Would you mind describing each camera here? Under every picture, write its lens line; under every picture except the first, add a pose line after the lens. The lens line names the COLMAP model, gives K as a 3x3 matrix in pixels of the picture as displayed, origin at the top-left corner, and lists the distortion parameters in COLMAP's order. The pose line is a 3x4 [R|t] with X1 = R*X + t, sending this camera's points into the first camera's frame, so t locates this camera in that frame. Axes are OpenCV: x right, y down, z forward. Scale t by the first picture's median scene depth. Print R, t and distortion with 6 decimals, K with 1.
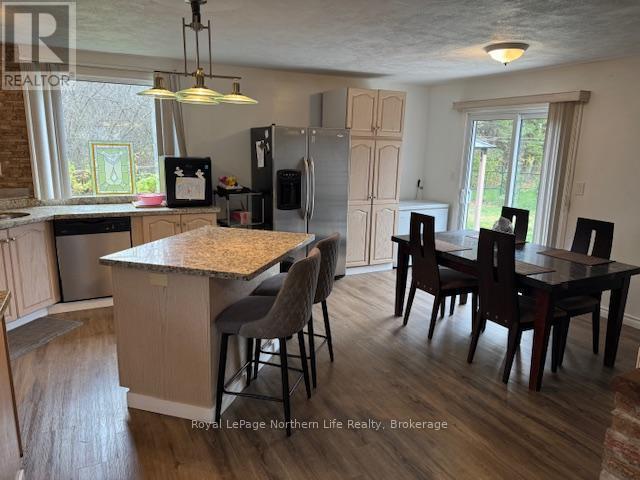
lens RADIAL K [[450.2, 0, 318.0], [0, 450.2, 242.0], [0, 0, 1]] dist [0.068048, -0.082562]
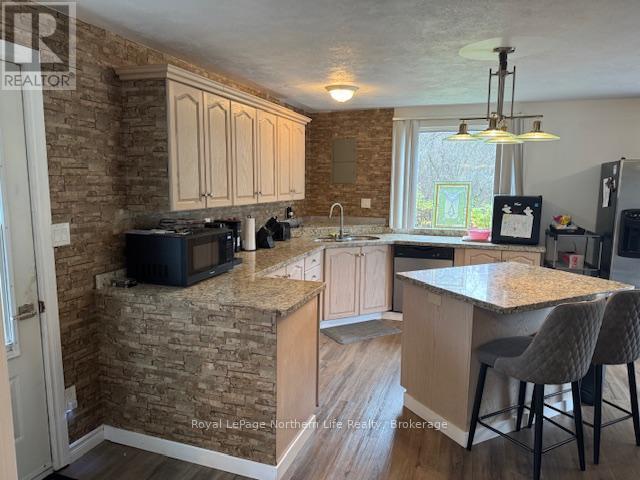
lens RADIAL K [[450.2, 0, 318.0], [0, 450.2, 242.0], [0, 0, 1]] dist [0.068048, -0.082562]
pose [[0.682019, 0.082473, -0.726669, 0.159114], [-0.147531, 0.988709, -0.026253, 0.008317], [0.716299, 0.125111, 0.686486, -0.002134]]
